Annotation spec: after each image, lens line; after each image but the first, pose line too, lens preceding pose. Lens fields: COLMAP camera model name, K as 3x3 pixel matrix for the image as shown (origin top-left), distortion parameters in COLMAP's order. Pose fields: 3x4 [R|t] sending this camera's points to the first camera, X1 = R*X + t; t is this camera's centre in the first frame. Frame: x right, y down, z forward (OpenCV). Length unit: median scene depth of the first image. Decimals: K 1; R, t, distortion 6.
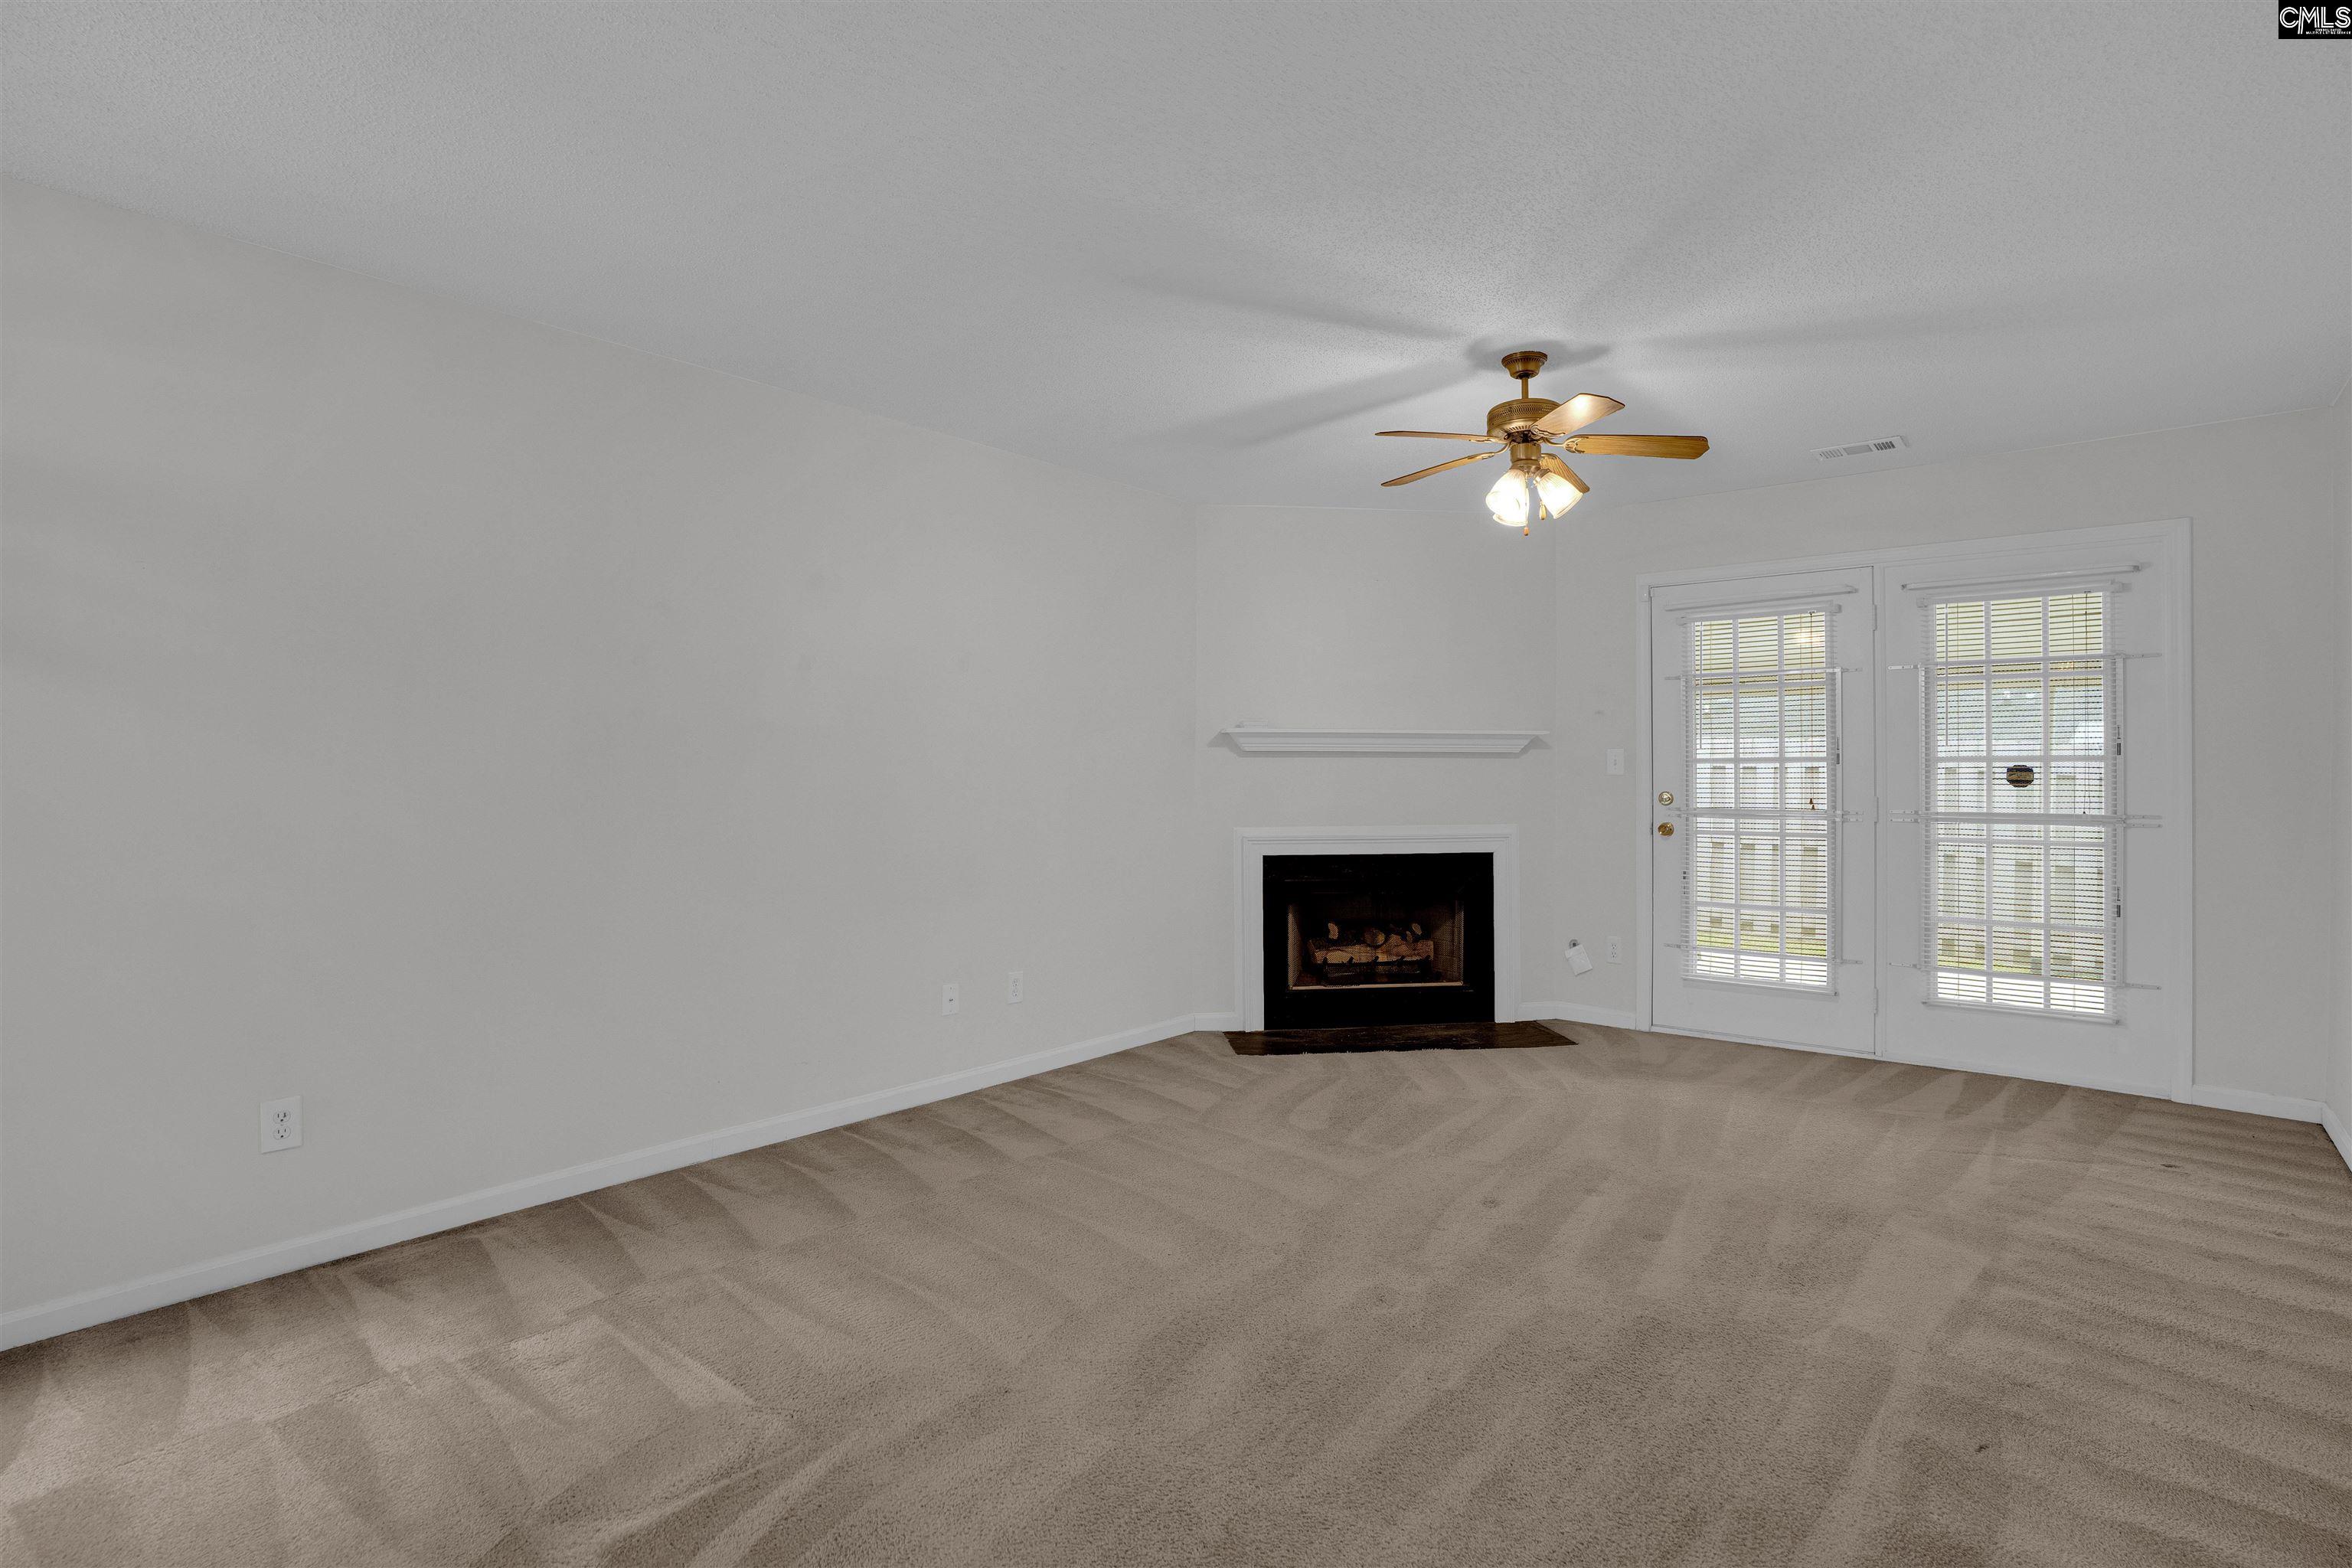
lens RADIAL K [[1155.3, 0, 1176.6], [0, 1155.3, 758.0], [0, 0, 1]] dist [-0.021358, 0.000900]
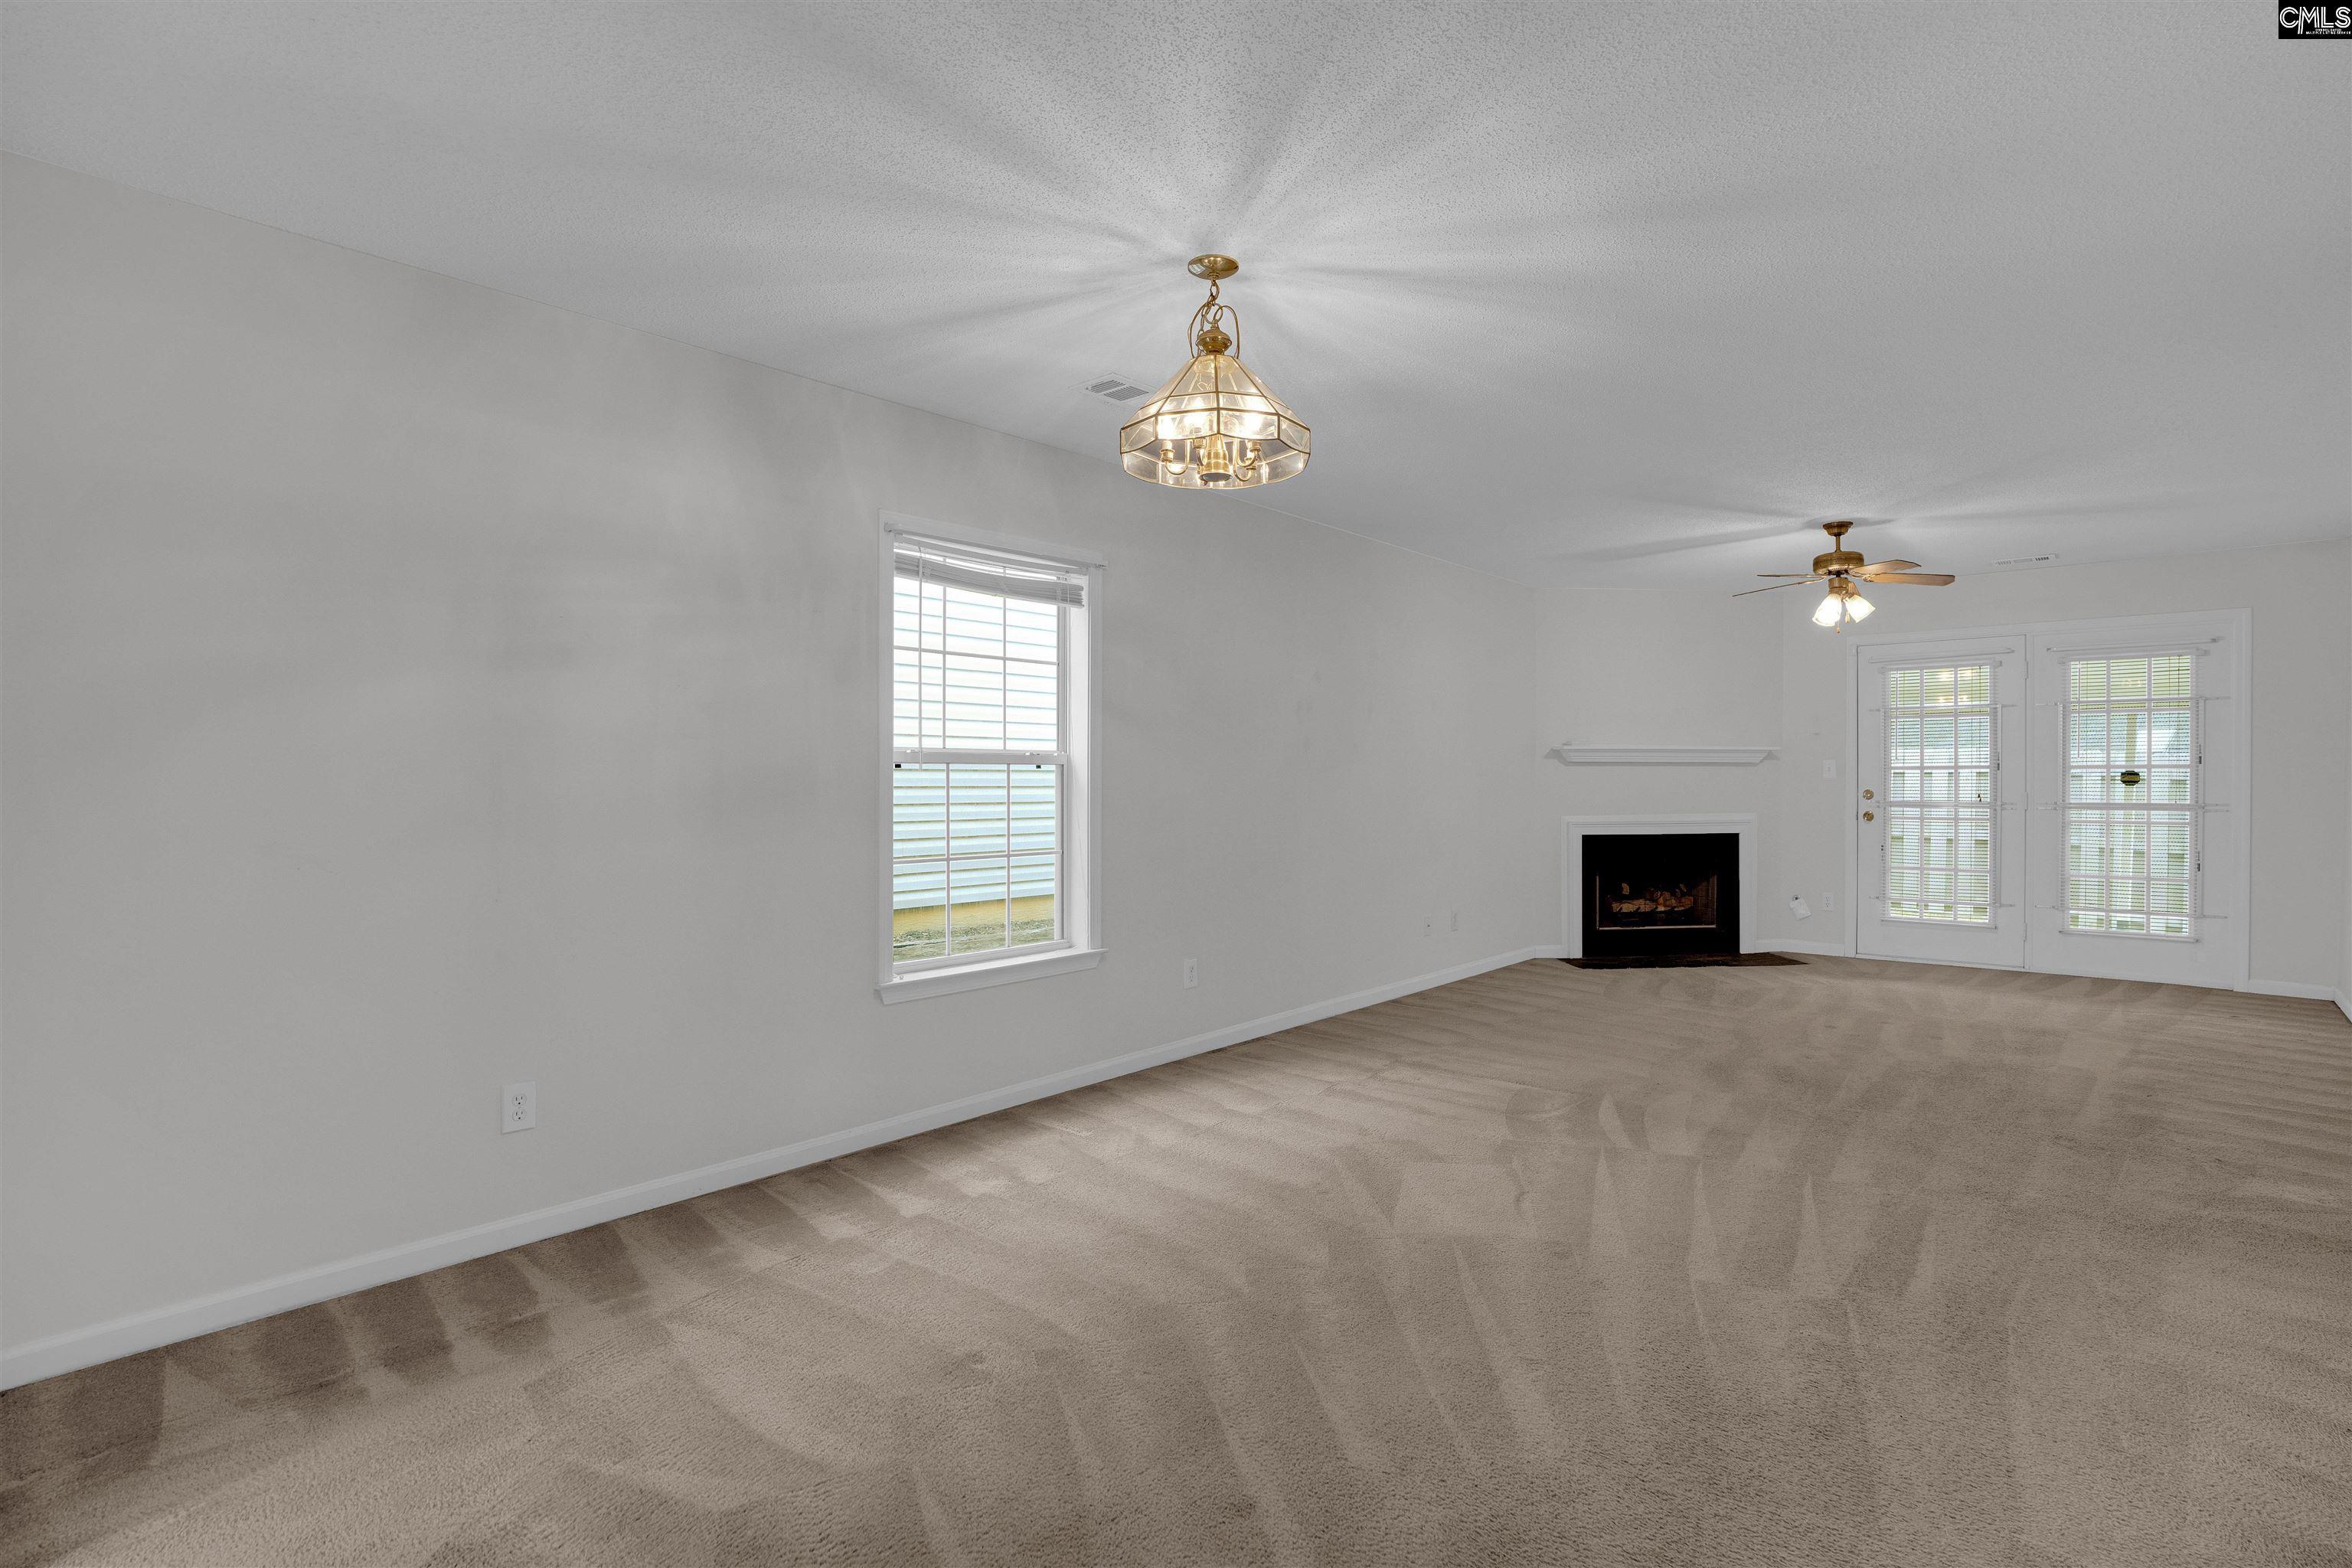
lens RADIAL K [[1120.9, 0, 1189.4], [0, 1120.9, 786.4], [0, 0, 1]] dist [-0.018049, 0.001283]
pose [[0.999496, -0.002943, -0.031602, -0.394579], [0.003551, 0.999809, 0.019221, -0.004913], [0.031540, -0.019324, 0.999316, -0.429512]]
